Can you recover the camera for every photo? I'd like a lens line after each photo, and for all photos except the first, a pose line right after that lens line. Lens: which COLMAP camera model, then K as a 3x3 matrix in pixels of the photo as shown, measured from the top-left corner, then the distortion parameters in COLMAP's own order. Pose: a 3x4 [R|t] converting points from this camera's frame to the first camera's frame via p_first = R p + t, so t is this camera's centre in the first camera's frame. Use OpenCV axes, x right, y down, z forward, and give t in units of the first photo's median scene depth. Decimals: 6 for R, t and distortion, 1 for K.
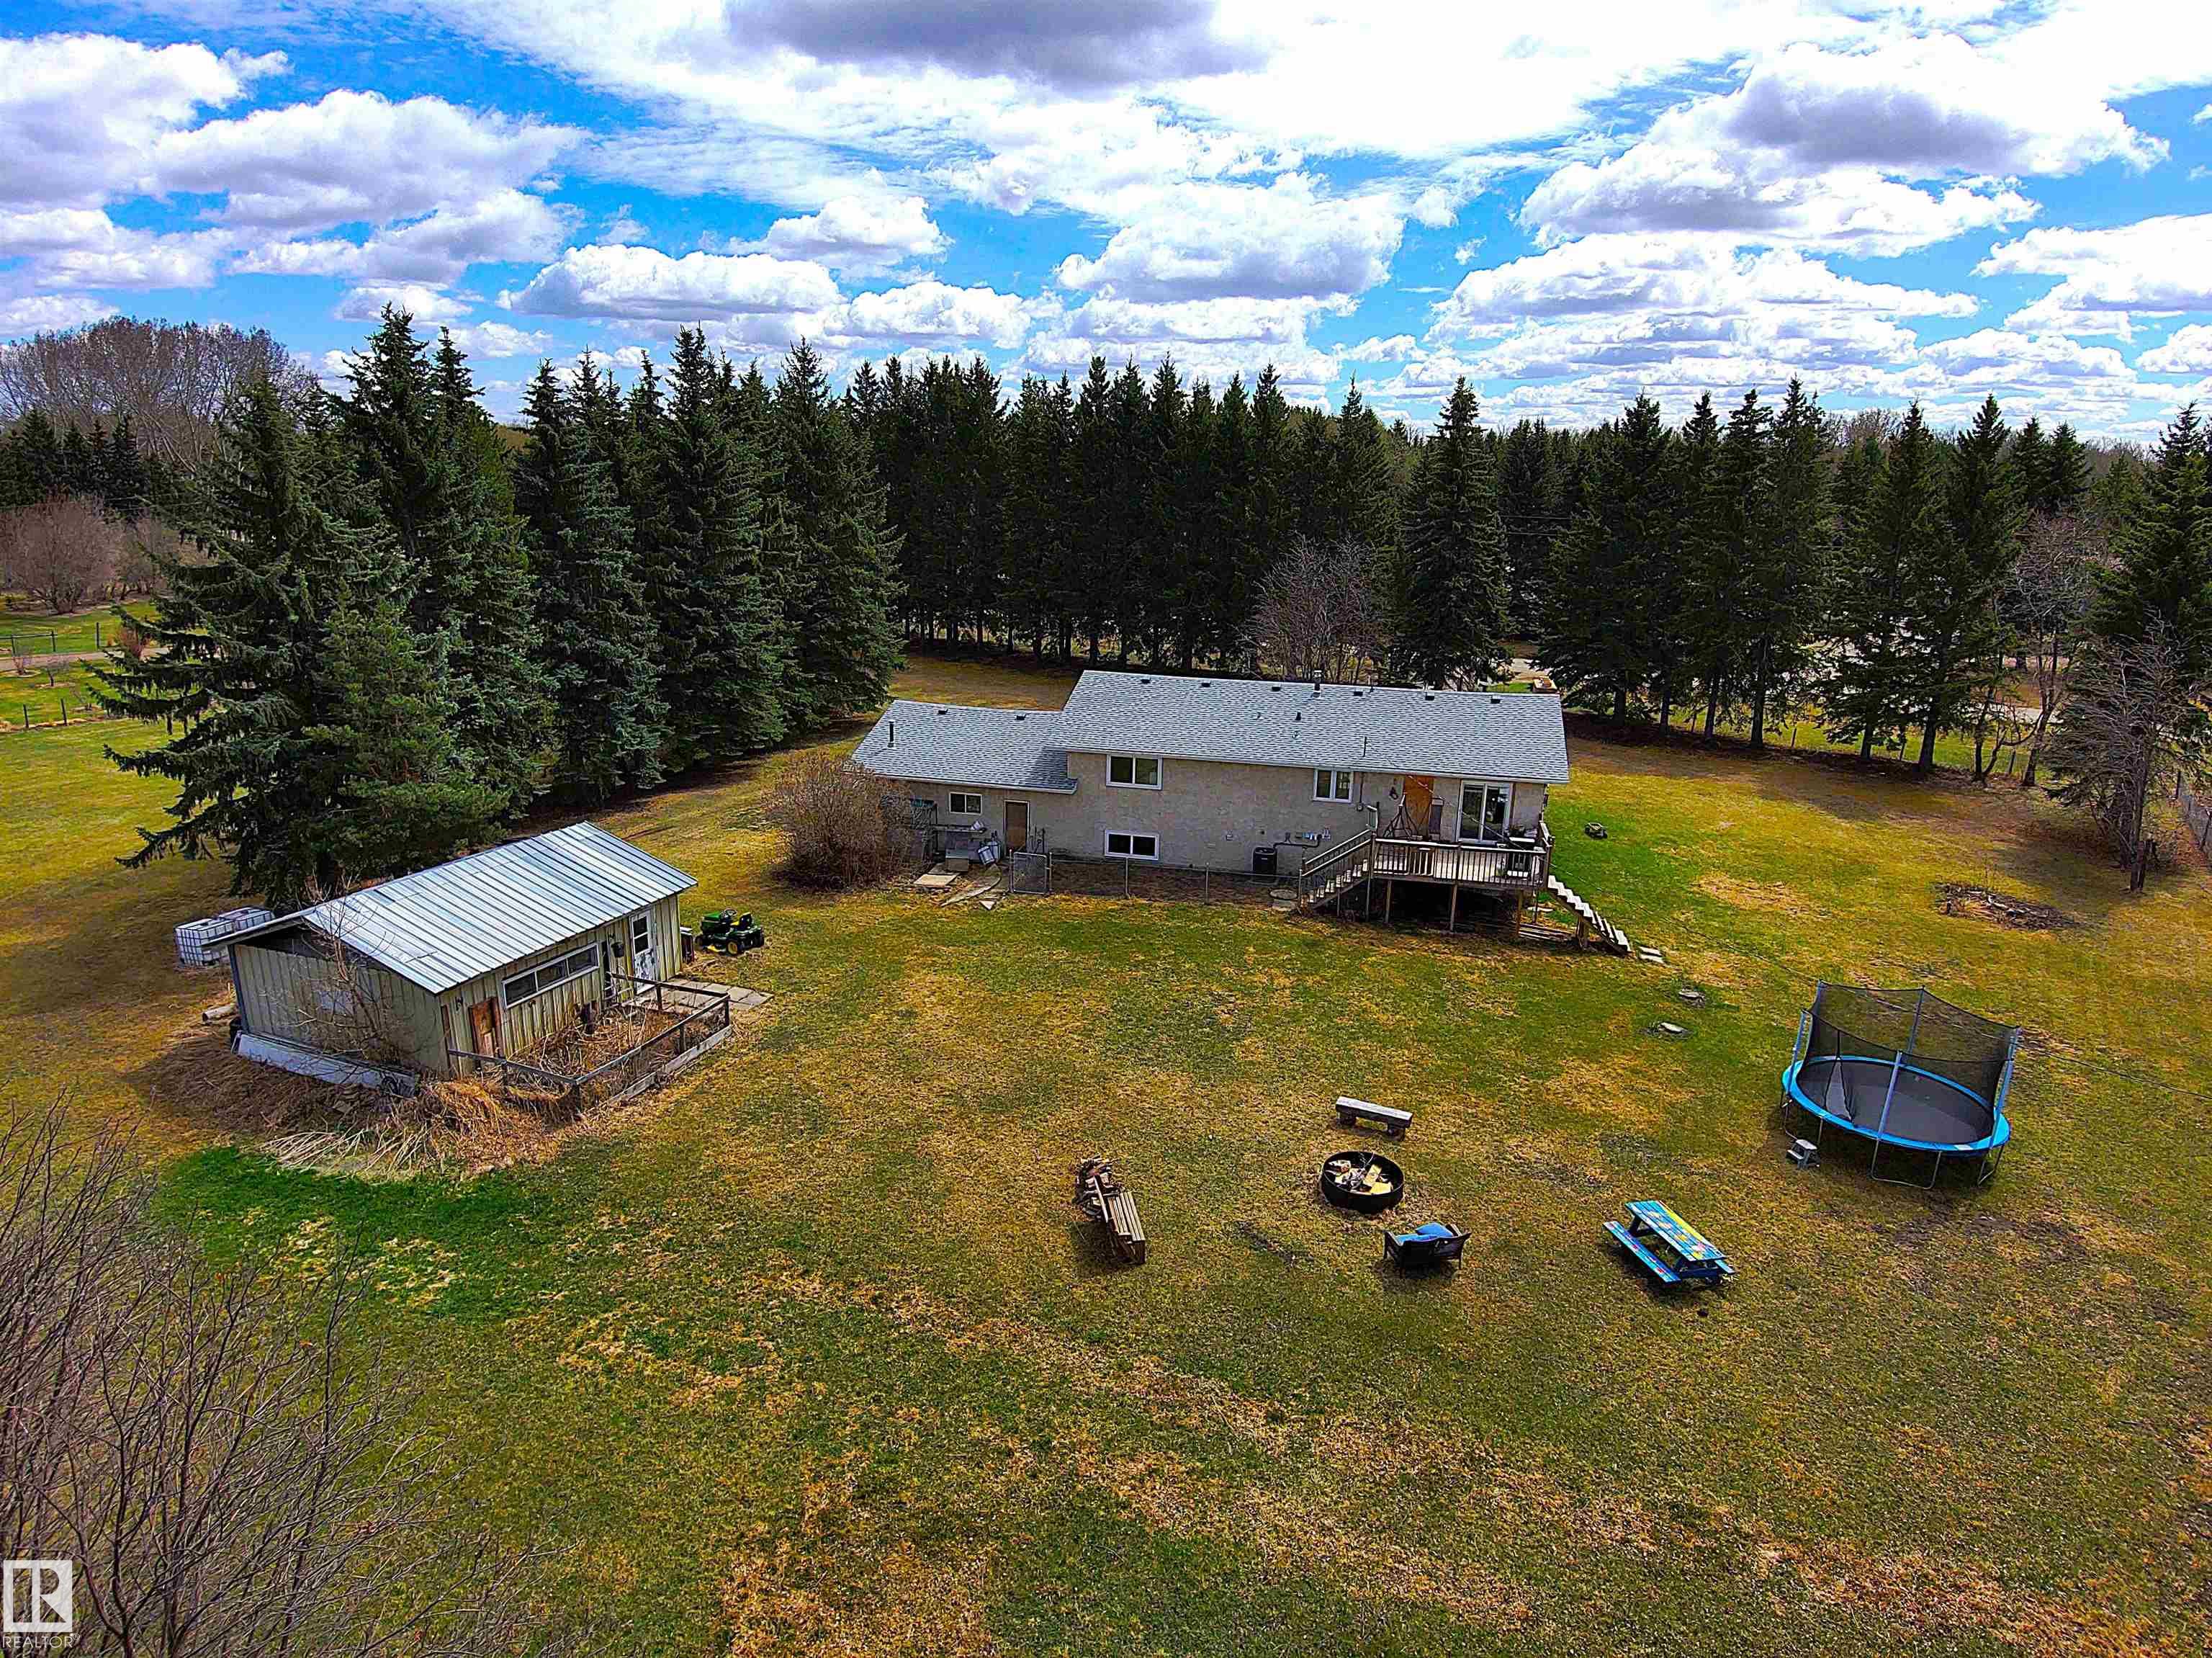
lens RADIAL K [[1298.6, 0, 1106.0], [0, 1298.6, 829.0], [0, 0, 1]] dist [0.100139, -0.131143]
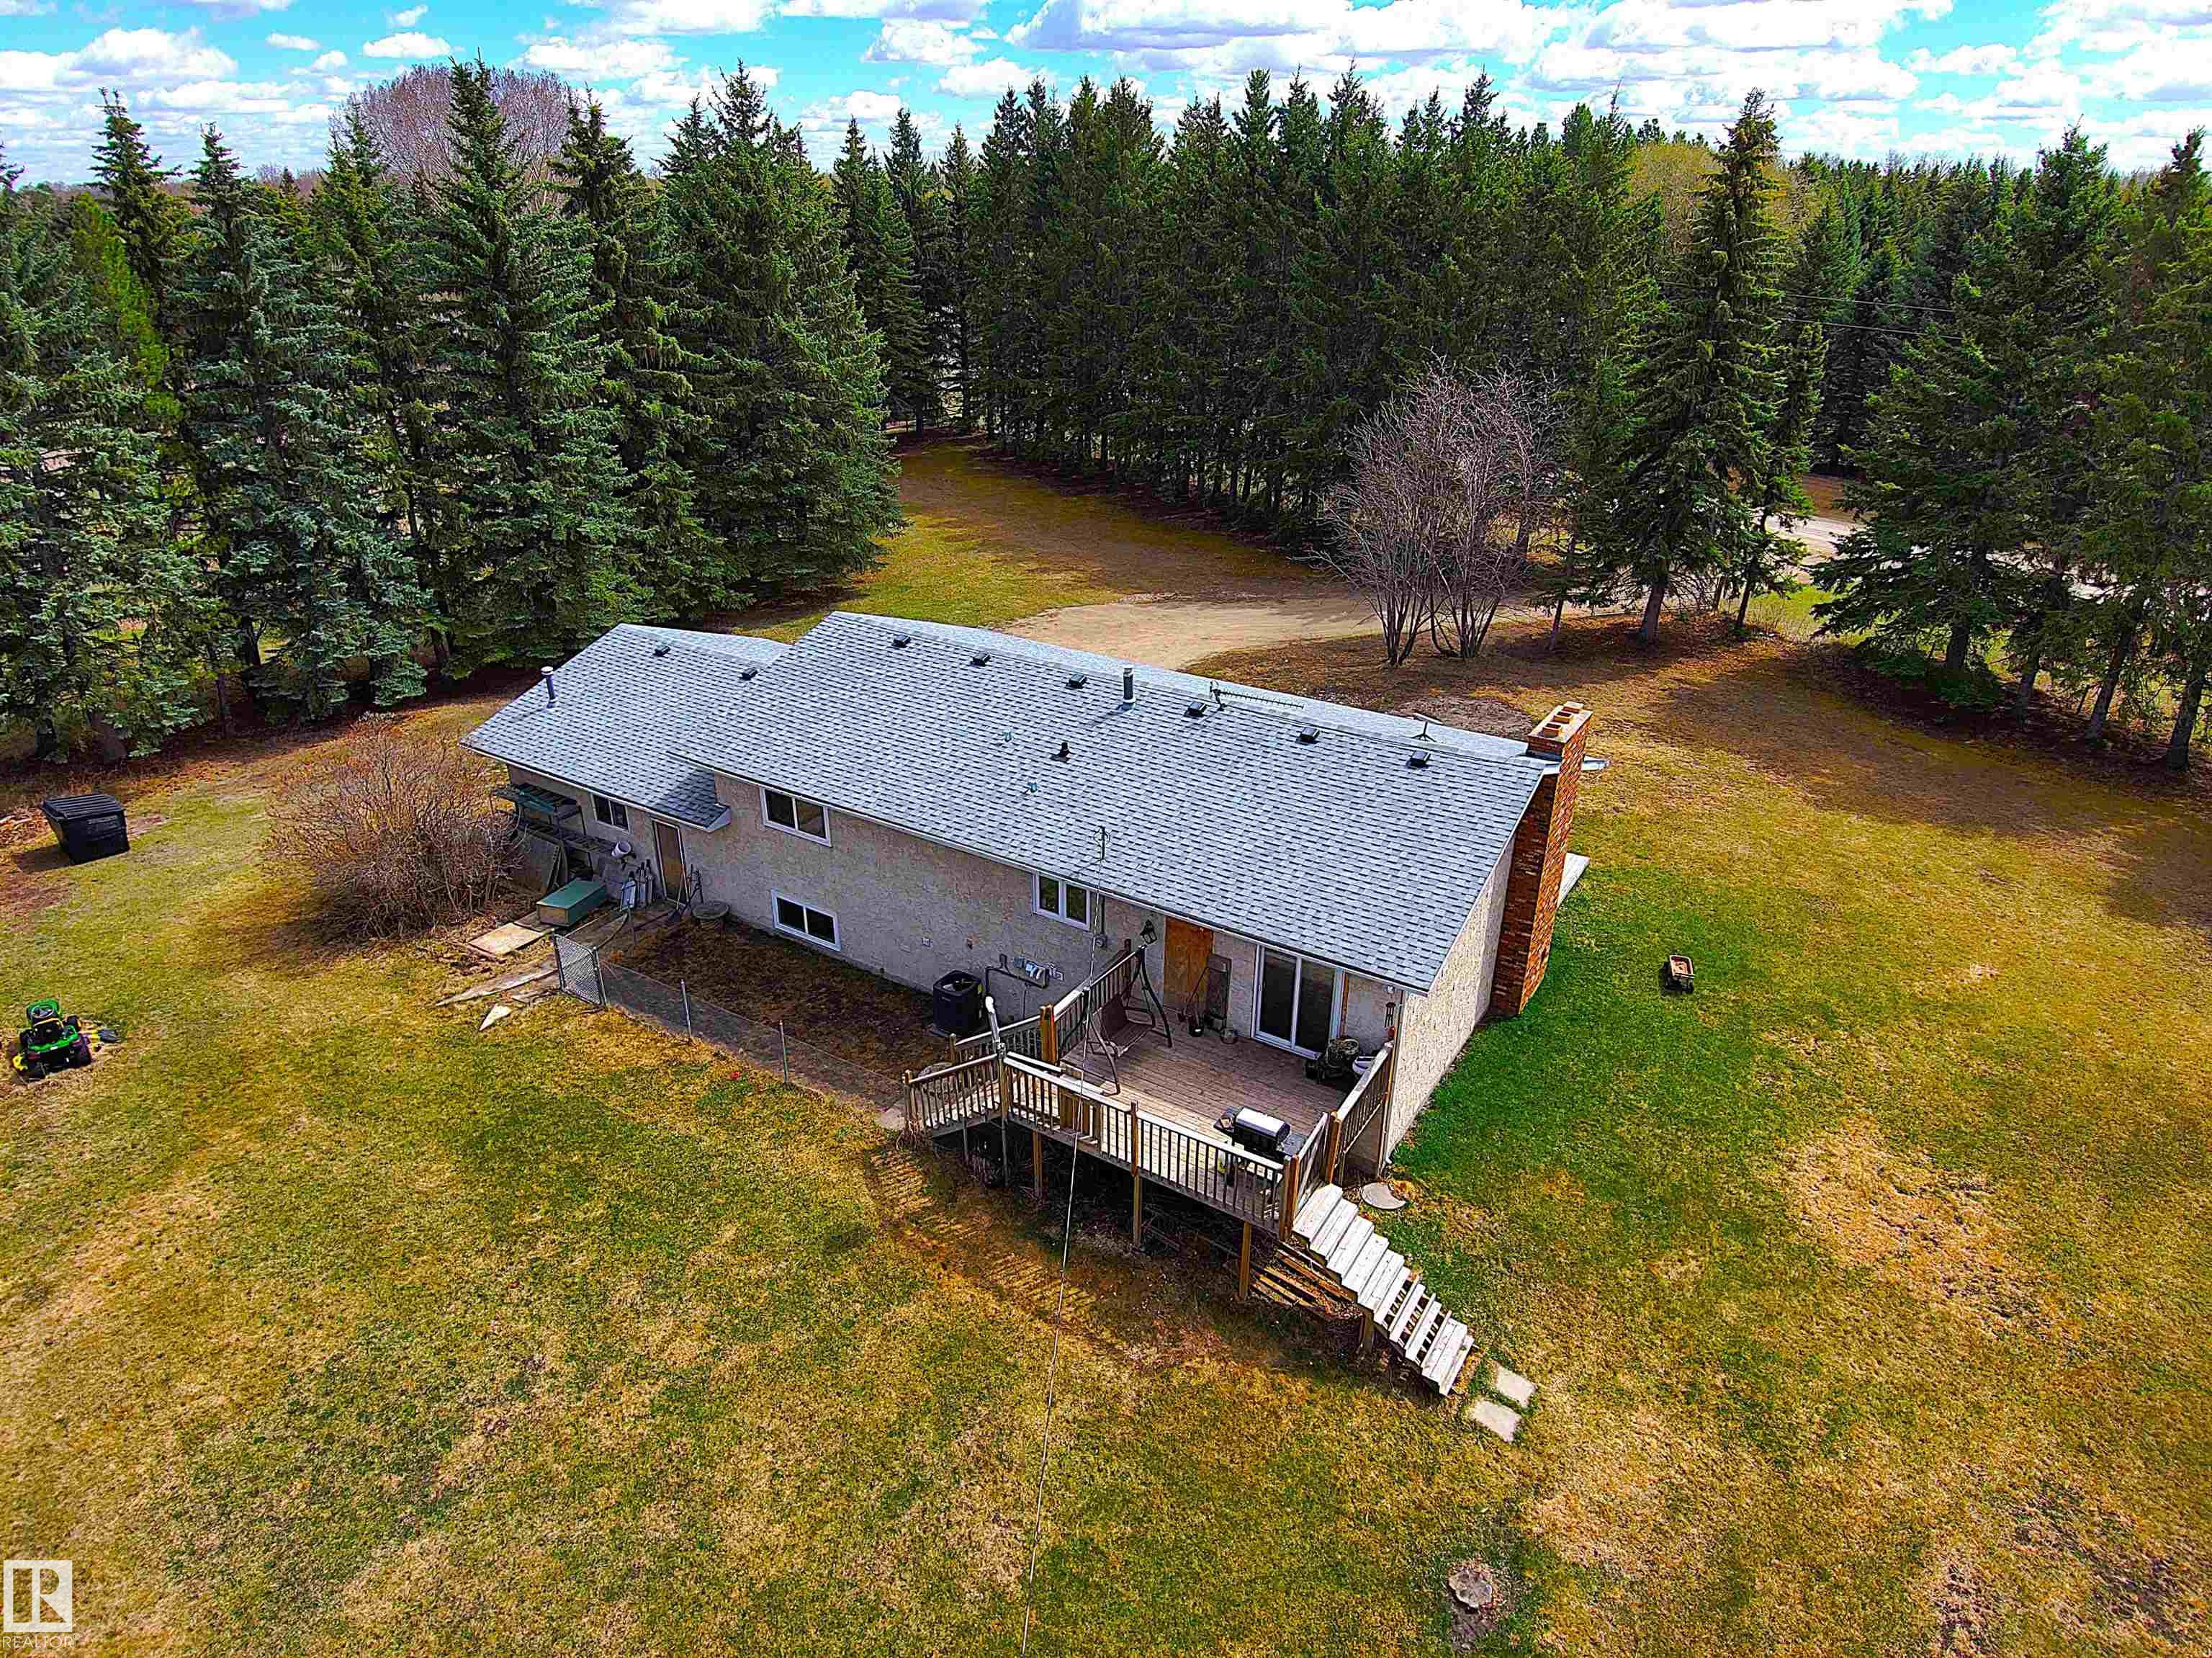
lens RADIAL K [[1306.8, 0, 1106.0], [0, 1306.8, 829.0], [0, 0, 1]] dist [0.004229, -0.029683]
pose [[0.945146, 0.135334, -0.297295, 0.278010], [-0.080854, 0.978741, 0.188493, -0.132474], [0.316485, -0.154115, 0.935995, 0.389345]]
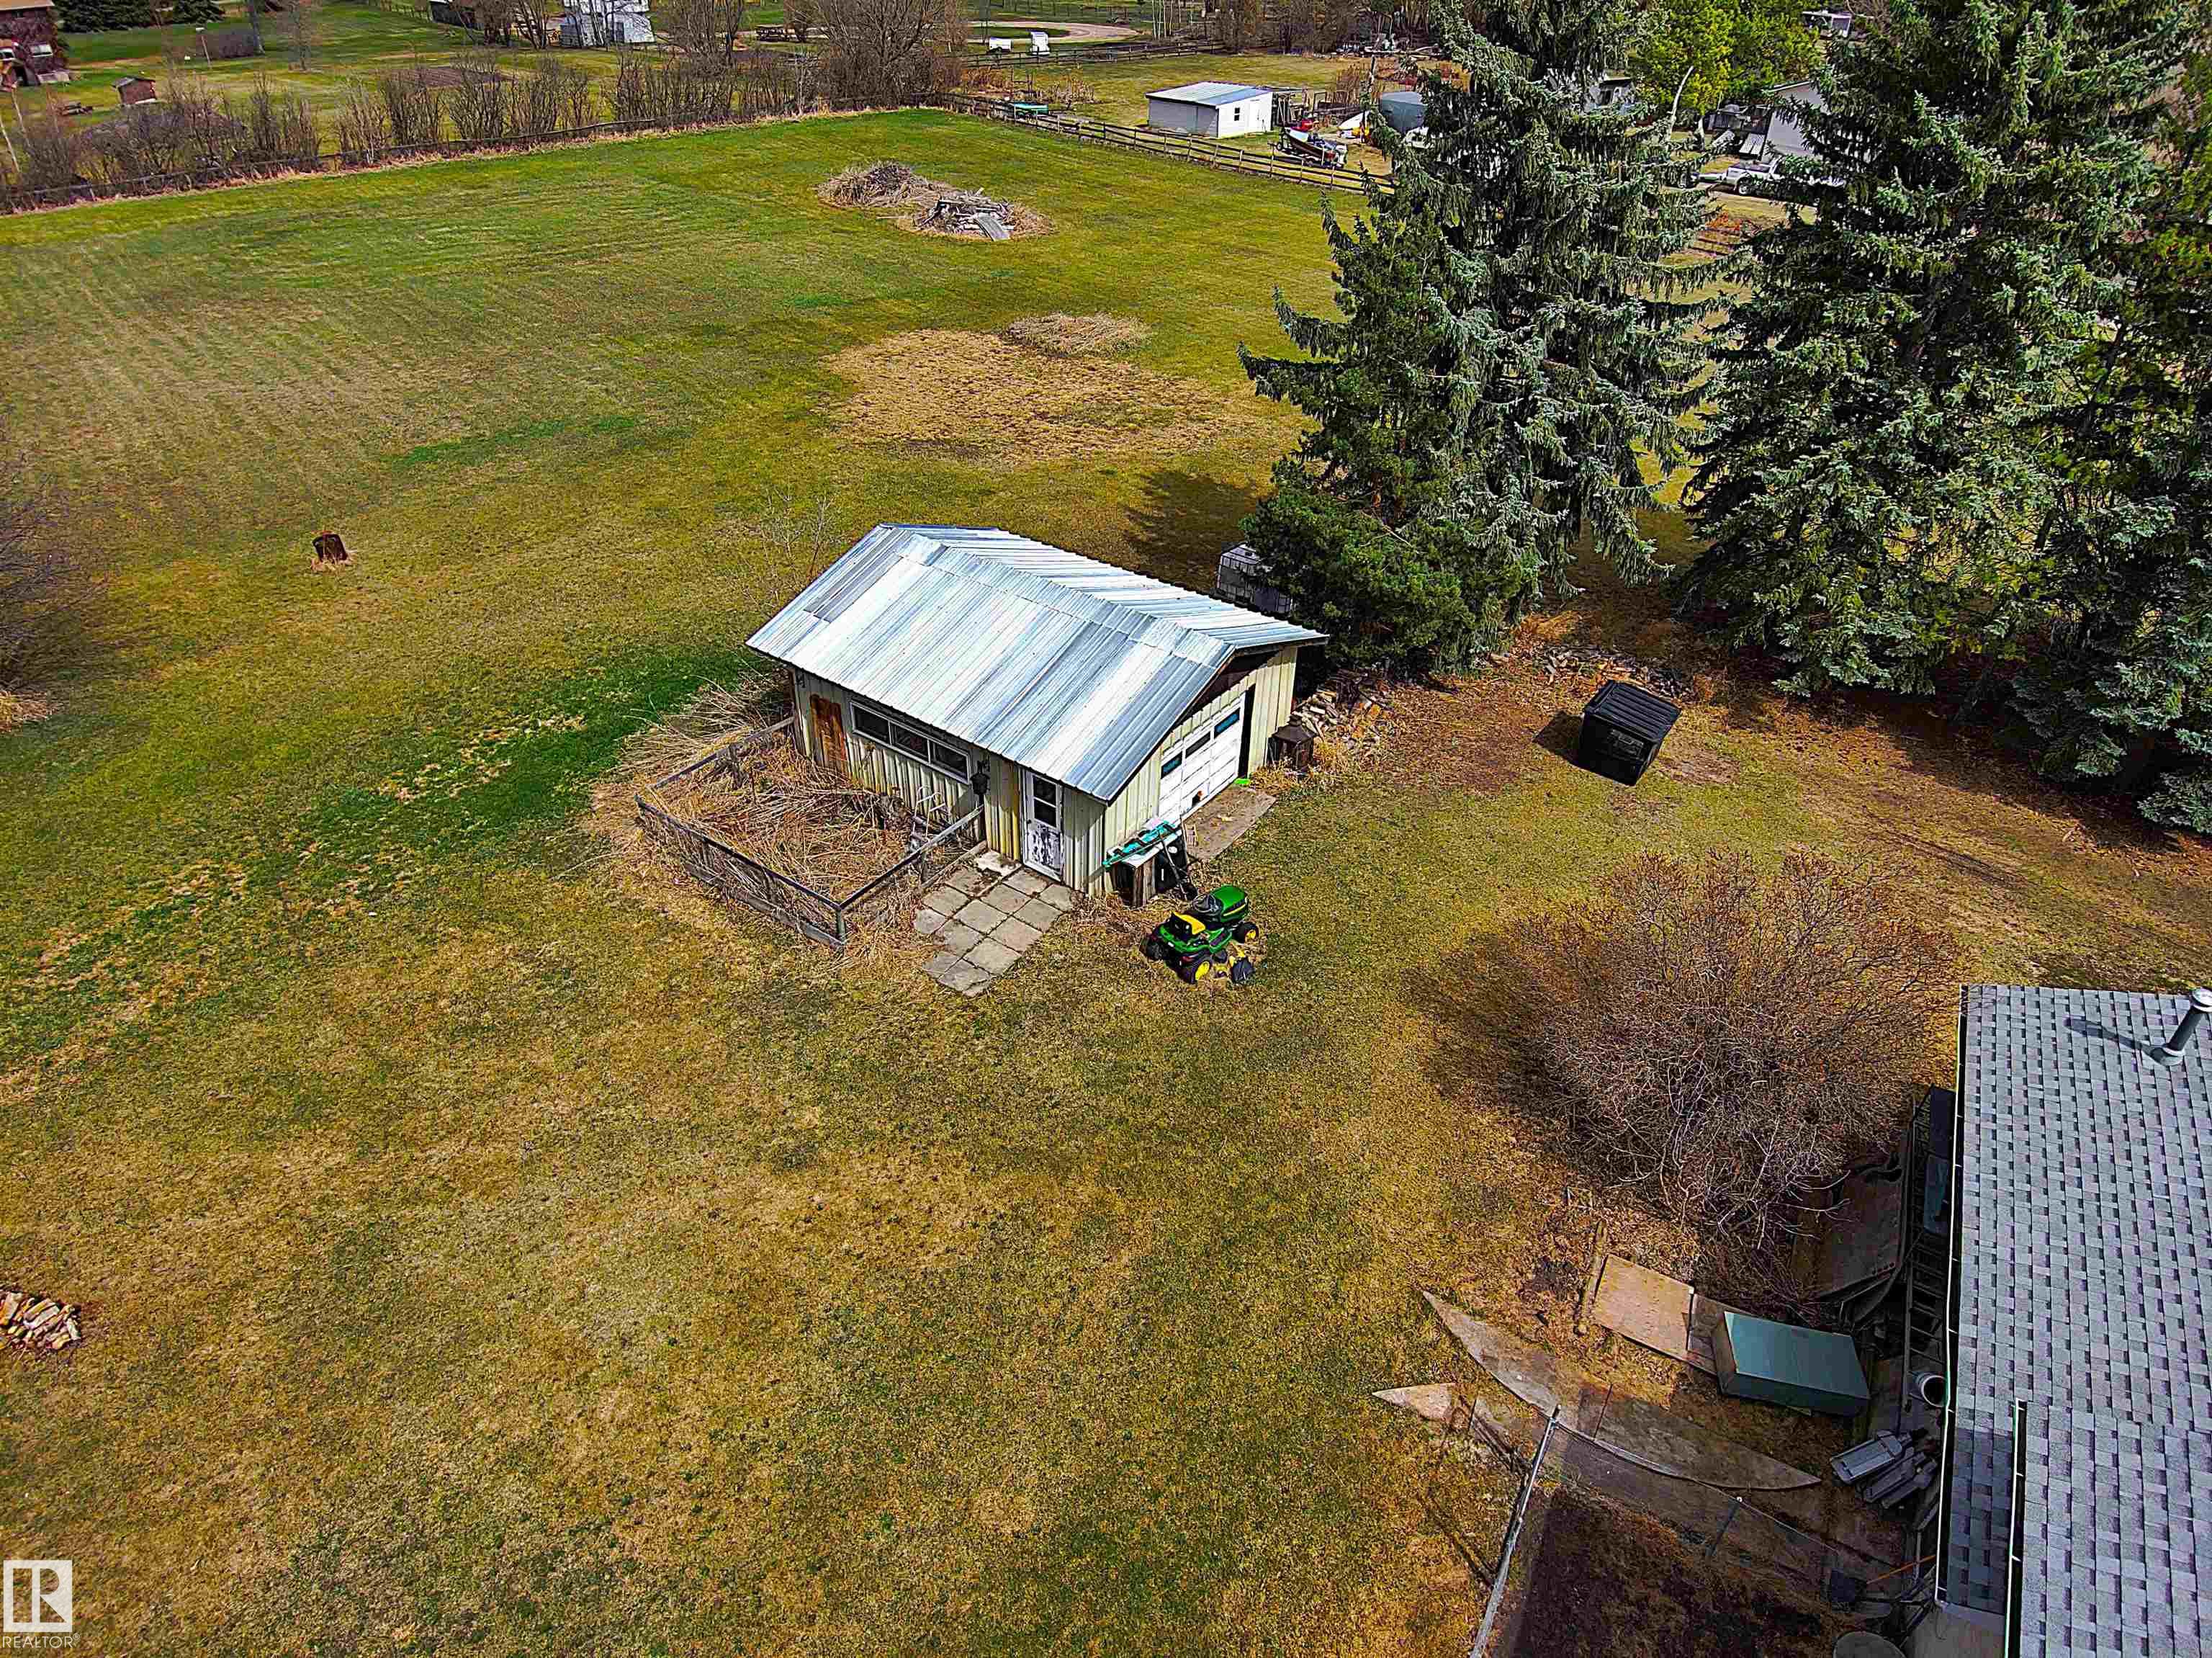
lens RADIAL K [[1387.2, 0, 1106.0], [0, 1387.2, 829.0], [0, 0, 1]] dist [0.022046, -0.048182]
pose [[-0.237229, 0.535863, -0.810292, 0.116999], [-0.303385, 0.751517, 0.585816, -0.193217], [0.922865, 0.384803, -0.015709, 0.657094]]
